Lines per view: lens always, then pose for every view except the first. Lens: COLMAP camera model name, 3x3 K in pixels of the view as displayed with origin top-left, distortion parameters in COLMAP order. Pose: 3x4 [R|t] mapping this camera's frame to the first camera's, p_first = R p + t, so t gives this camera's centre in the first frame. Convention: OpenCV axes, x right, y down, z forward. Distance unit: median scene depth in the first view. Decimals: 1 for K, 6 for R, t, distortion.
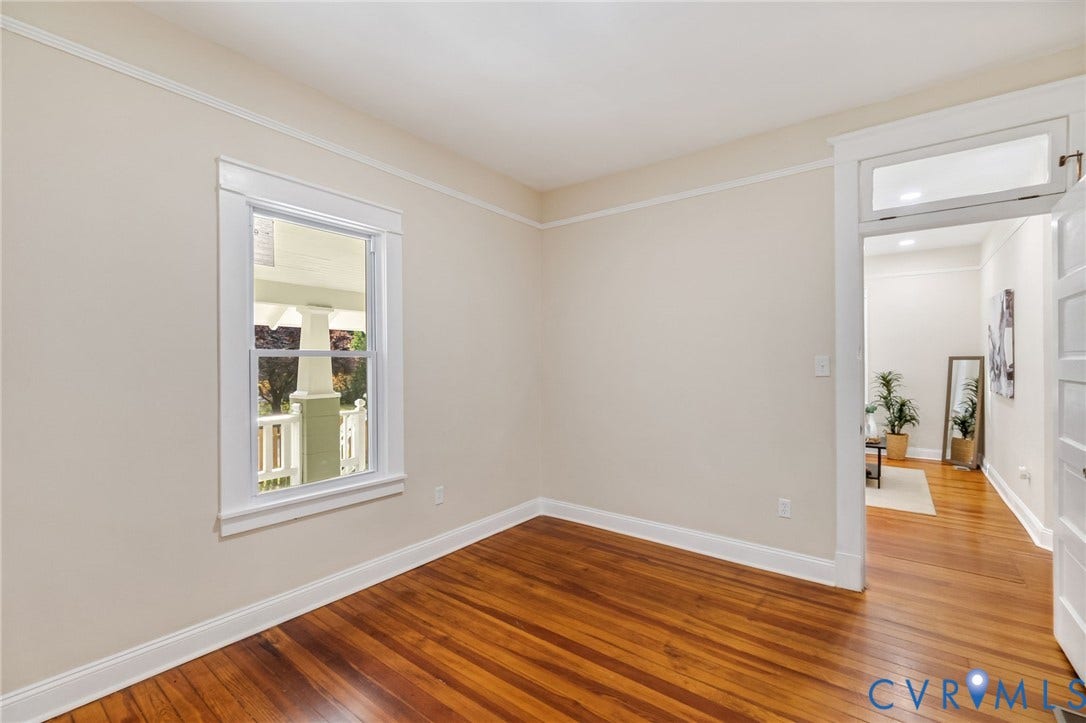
lens RADIAL K [[476.5, 0, 535.9], [0, 476.5, 360.8], [0, 0, 1]] dist [0.000367, 0.000163]
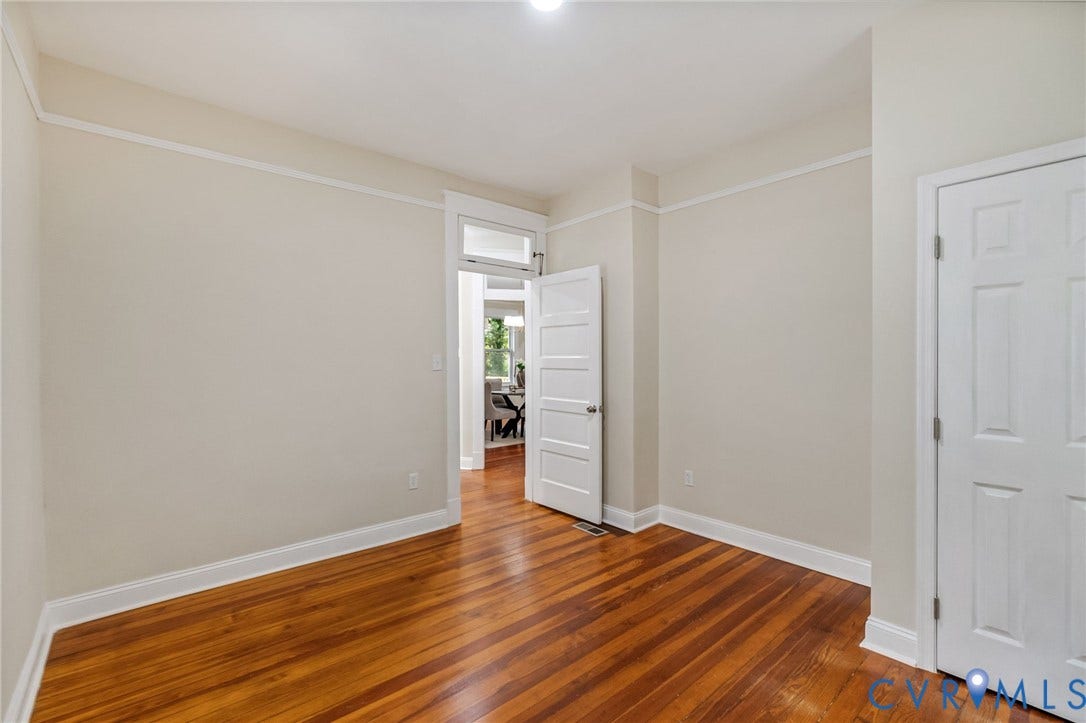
lens RADIAL K [[467.6, 0, 535.8], [0, 467.6, 363.1], [0, 0, 1]] dist [-0.001885, -0.000369]
pose [[0.207501, -0.007557, 0.978206, -0.611815], [0.000233, 0.999971, 0.007675, 0.003122], [-0.978235, -0.001364, 0.207497, 0.495882]]
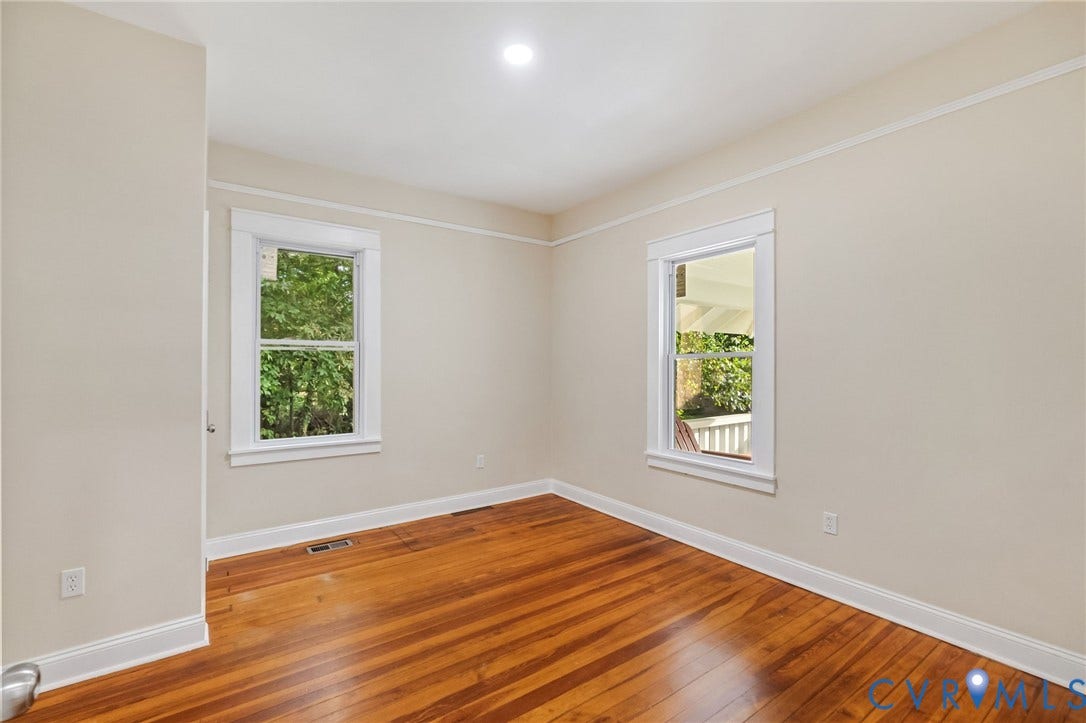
lens RADIAL K [[476.5, 0, 535.9], [0, 476.5, 360.8], [0, 0, 1]] dist [0.000367, 0.000163]
pose [[-0.294397, -0.004910, -0.955671, 0.865079], [0.003700, 0.999973, -0.006277, 0.007388], [0.955676, -0.005384, -0.294371, 0.896642]]
